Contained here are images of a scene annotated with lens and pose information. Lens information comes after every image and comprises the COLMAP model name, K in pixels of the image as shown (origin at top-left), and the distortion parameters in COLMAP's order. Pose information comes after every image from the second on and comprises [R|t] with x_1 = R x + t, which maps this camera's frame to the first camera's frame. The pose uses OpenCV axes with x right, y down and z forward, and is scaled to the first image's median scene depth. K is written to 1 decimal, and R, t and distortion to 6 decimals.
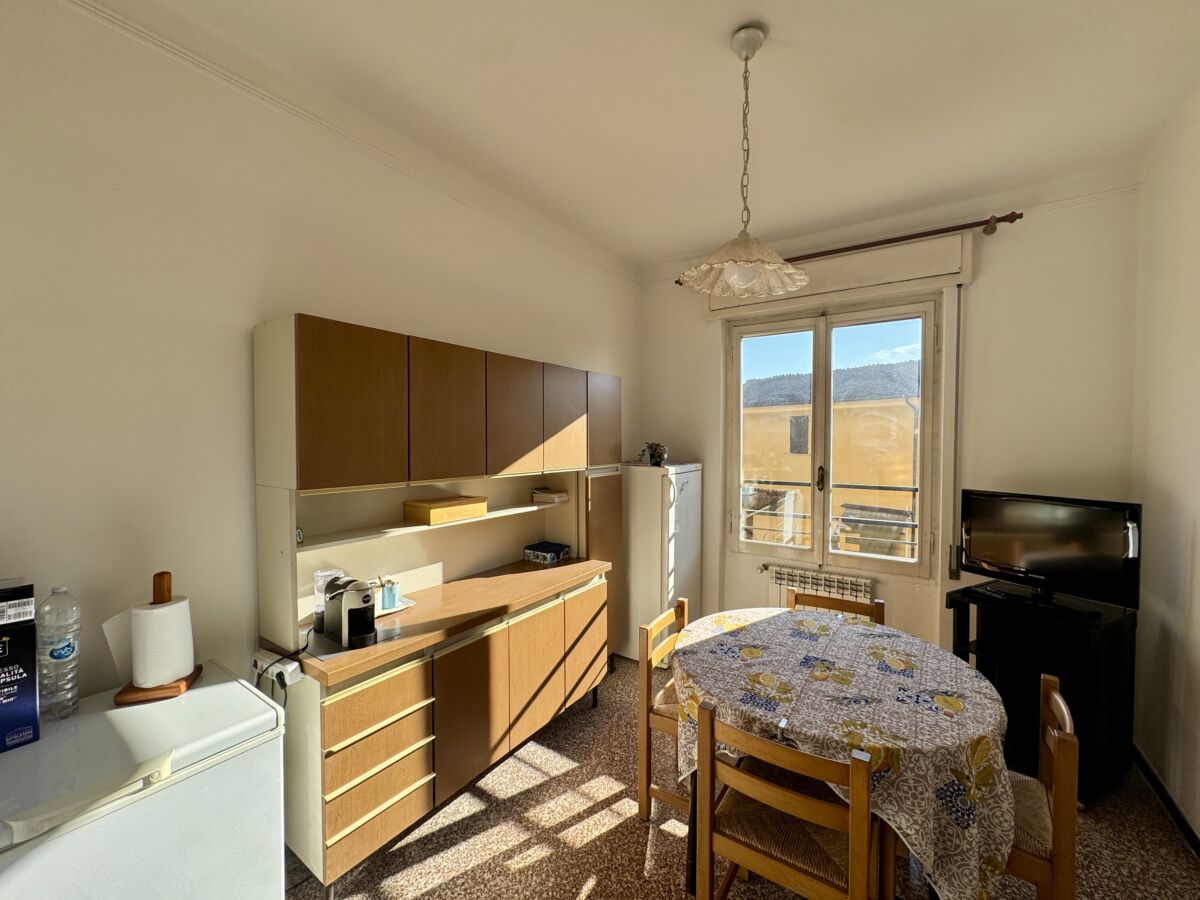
lens RADIAL K [[476.0, 0, 598.9], [0, 476.0, 448.1], [0, 0, 1]] dist [-0.000374, 0.000328]
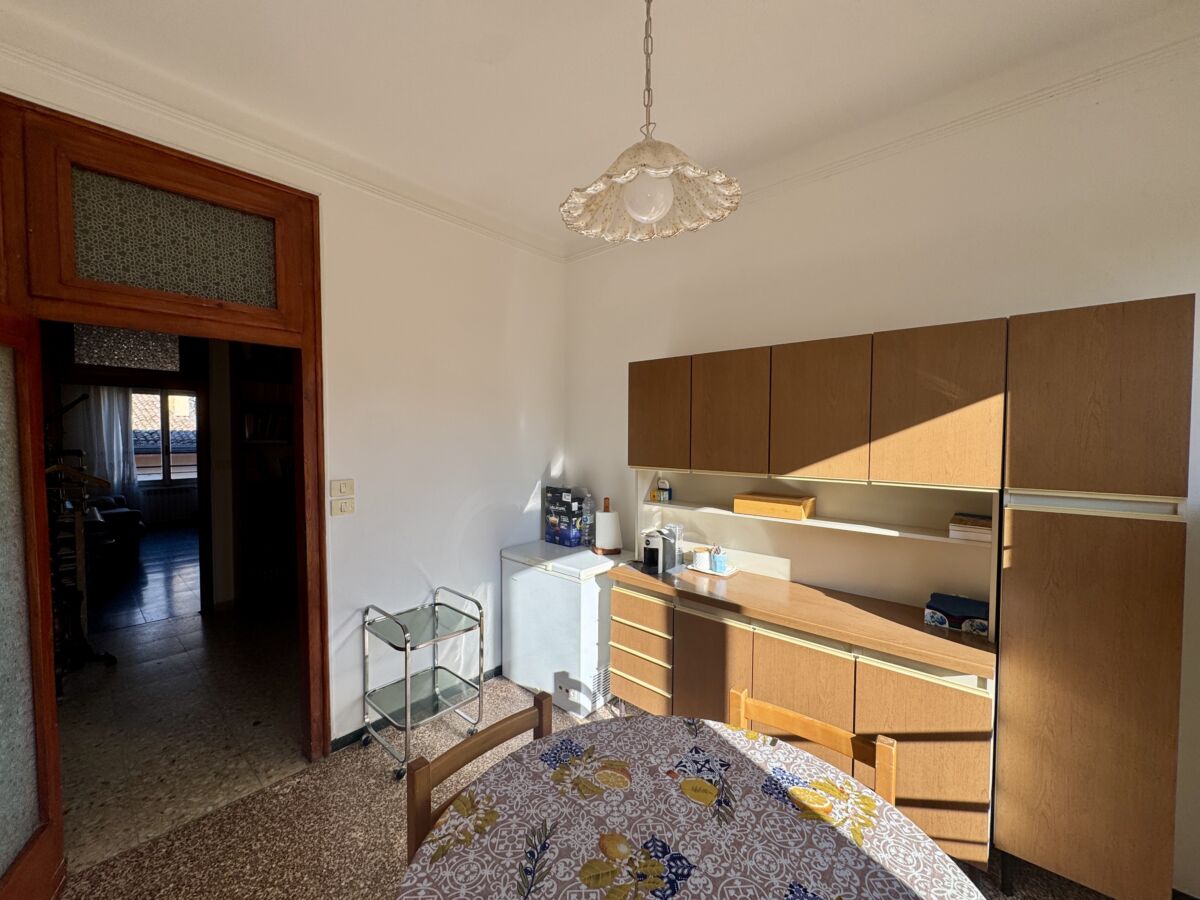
lens RADIAL K [[476.0, 0, 598.9], [0, 476.0, 448.1], [0, 0, 1]] dist [-0.000374, 0.000328]
pose [[-0.122458, 0.029646, -0.992031, 0.825481], [-0.023261, 0.999193, 0.032731, -0.021308], [0.992201, 0.027083, -0.121669, 0.833998]]
